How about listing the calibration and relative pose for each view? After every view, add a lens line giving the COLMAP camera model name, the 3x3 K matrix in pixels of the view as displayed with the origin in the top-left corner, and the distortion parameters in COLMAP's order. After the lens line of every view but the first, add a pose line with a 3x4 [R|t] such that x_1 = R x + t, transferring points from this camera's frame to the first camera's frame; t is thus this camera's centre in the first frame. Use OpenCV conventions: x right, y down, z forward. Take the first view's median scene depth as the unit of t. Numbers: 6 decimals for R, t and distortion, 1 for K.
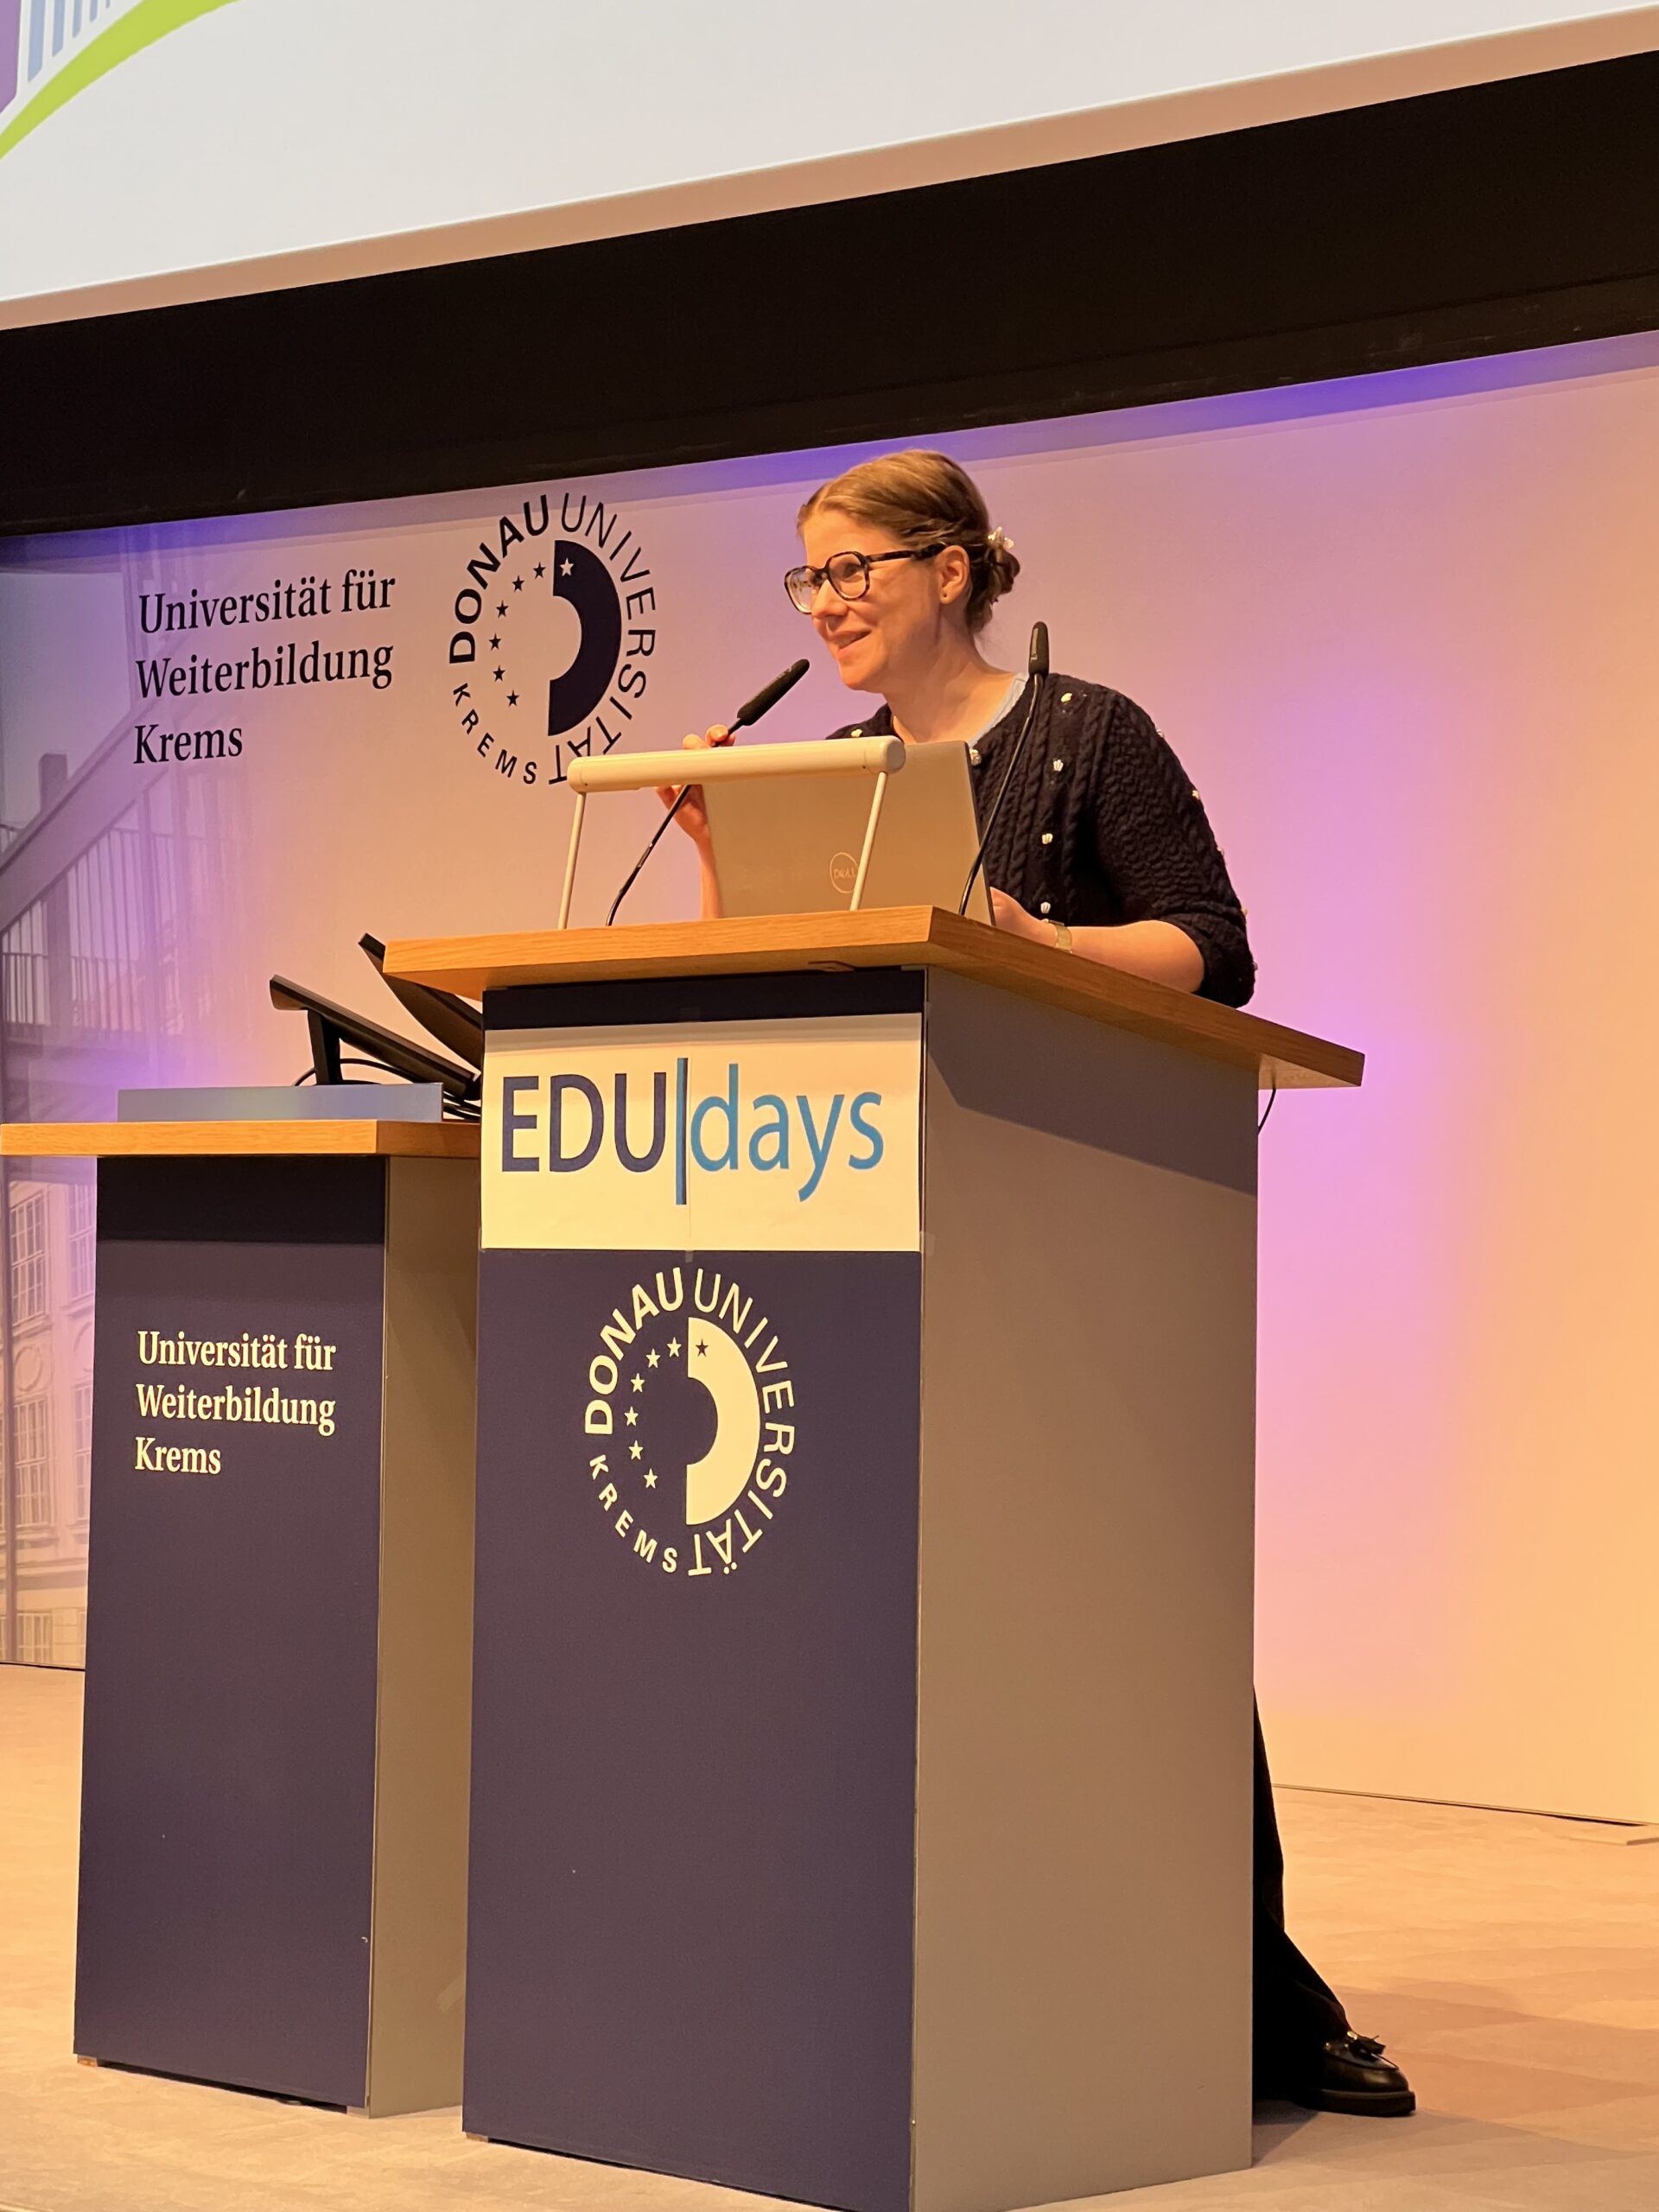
lens RADIAL K [[5036.1, 0, 829.5], [0, 5036.1, 1106.0], [0, 0, 1]] dist [0.329726, 0.521464]
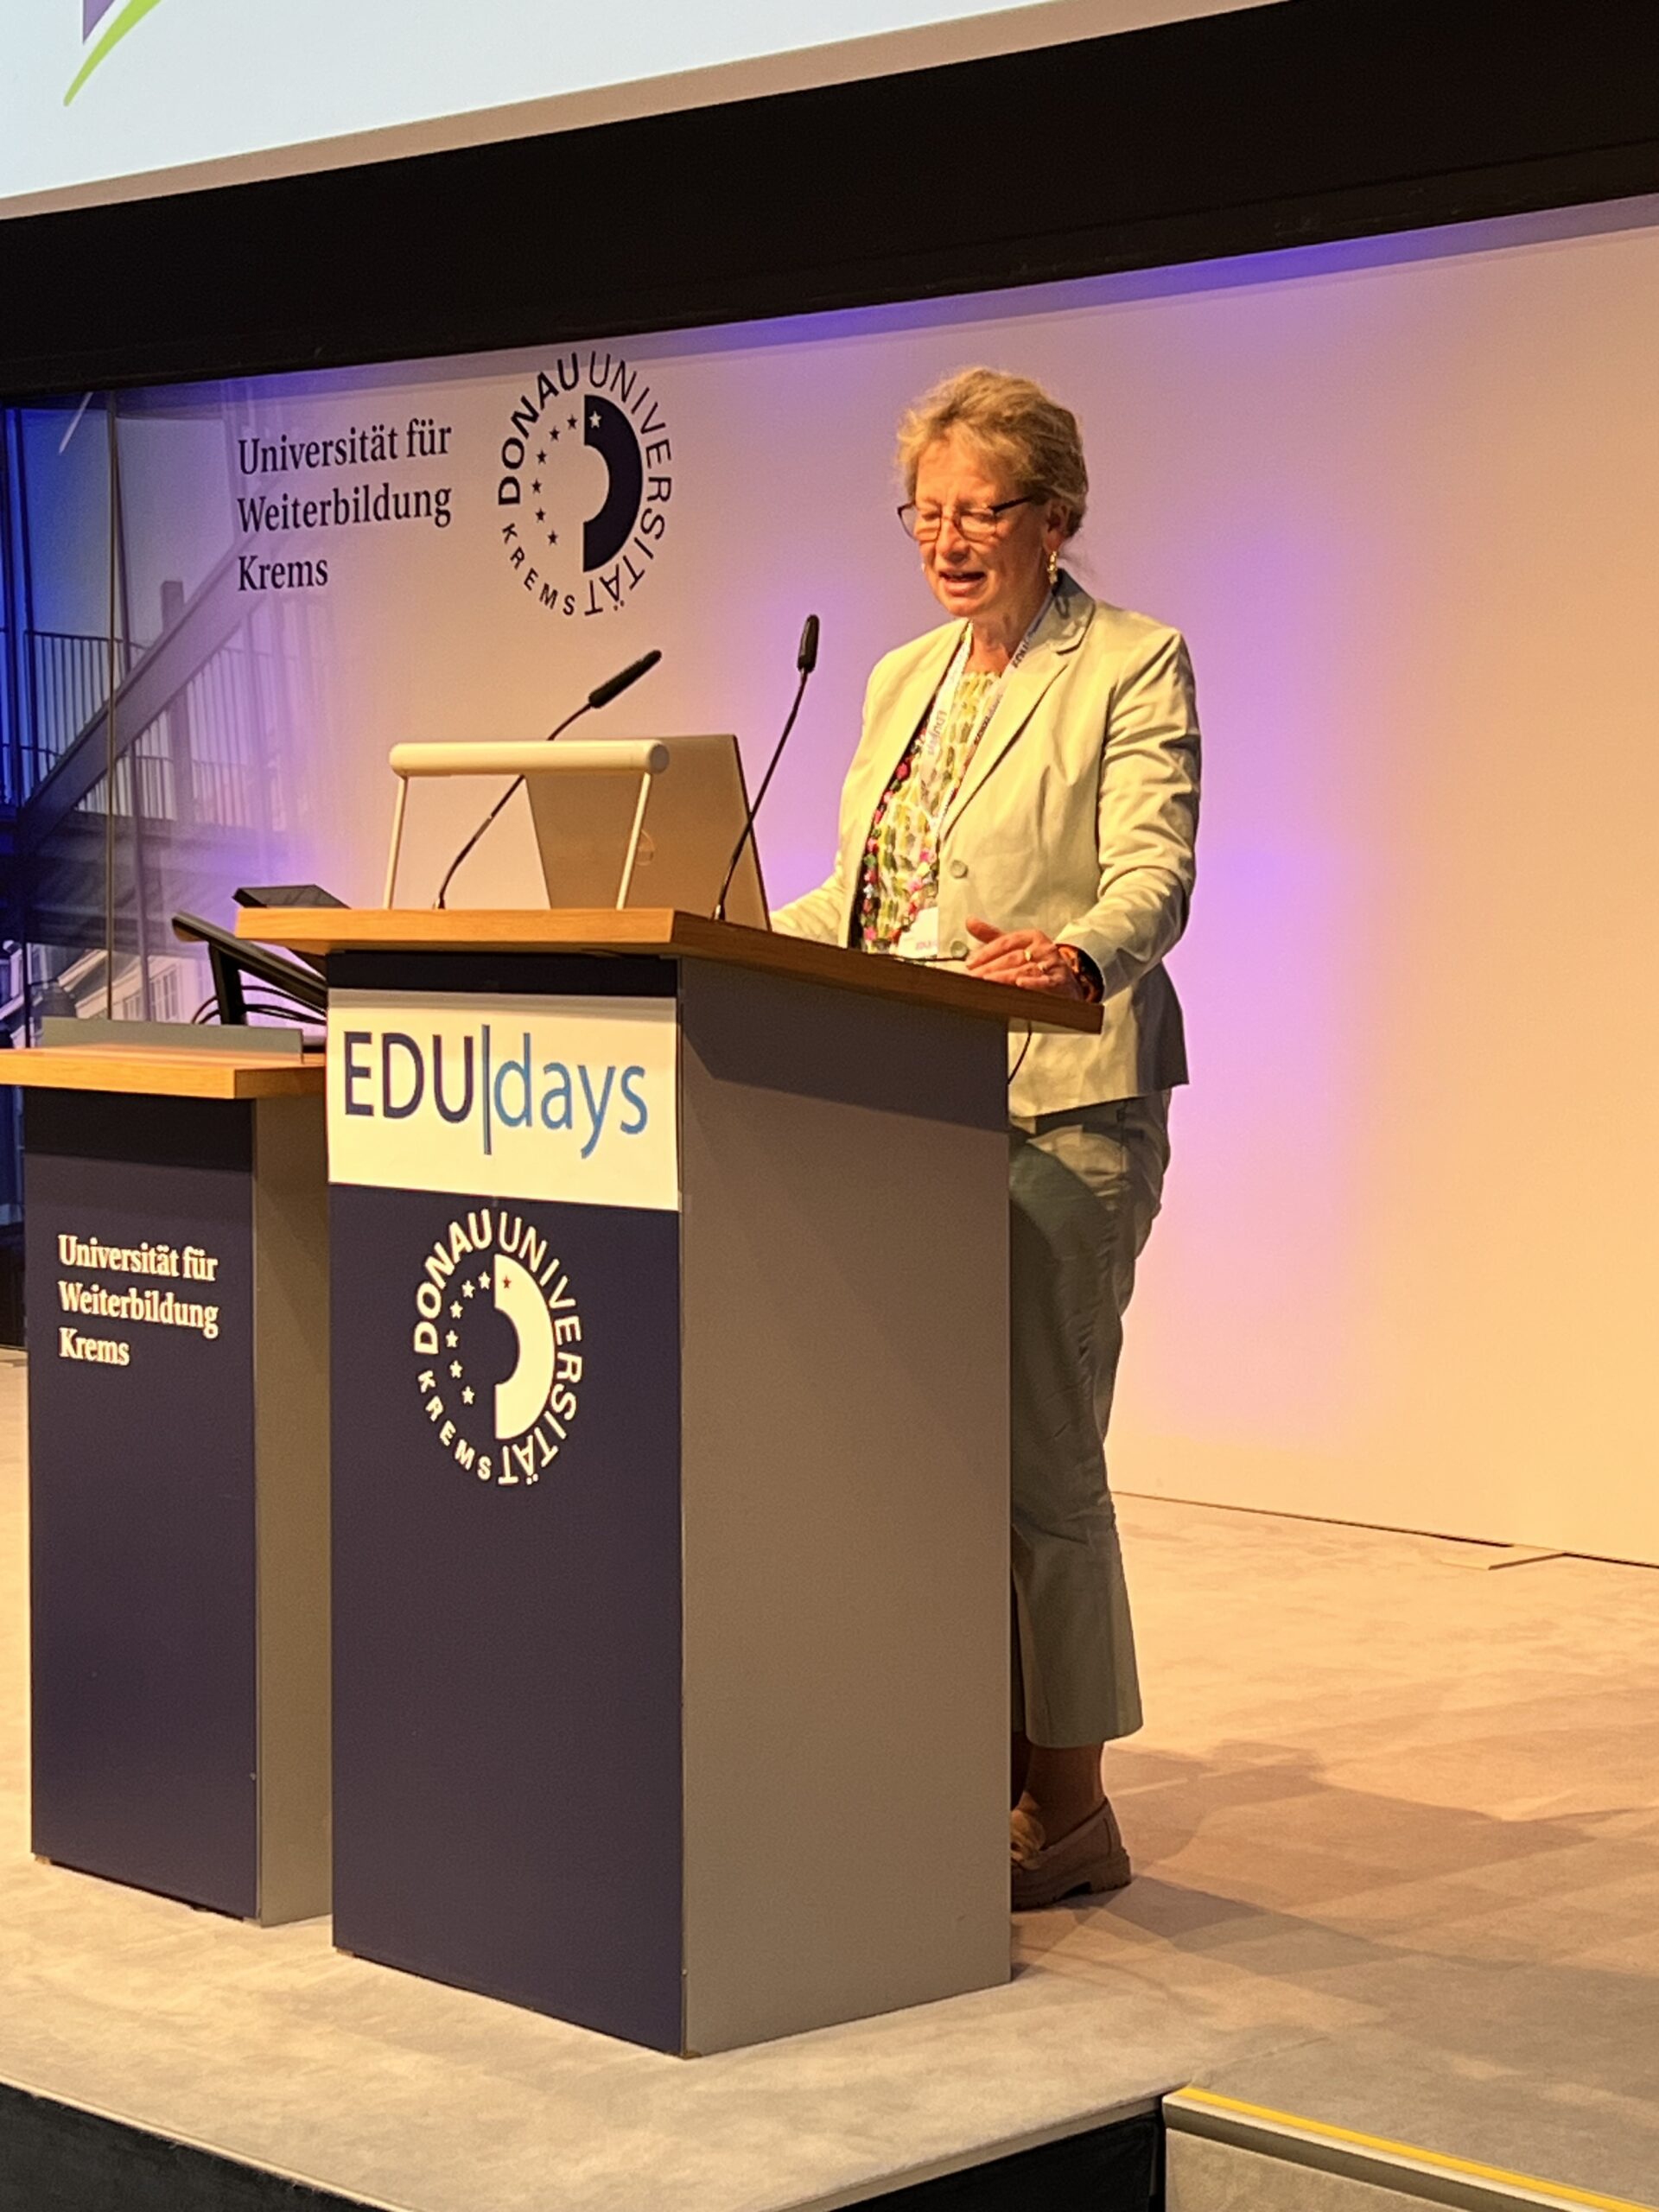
lens RADIAL K [[4318.6, 0, 829.5], [0, 4318.6, 1106.0], [0, 0, 1]] dist [0.707573, -6.132936]
pose [[0.998484, -0.014409, -0.053119, 0.089059], [0.018906, 0.996187, 0.085168, -0.065472], [0.051690, -0.086044, 0.994950, 0.037070]]
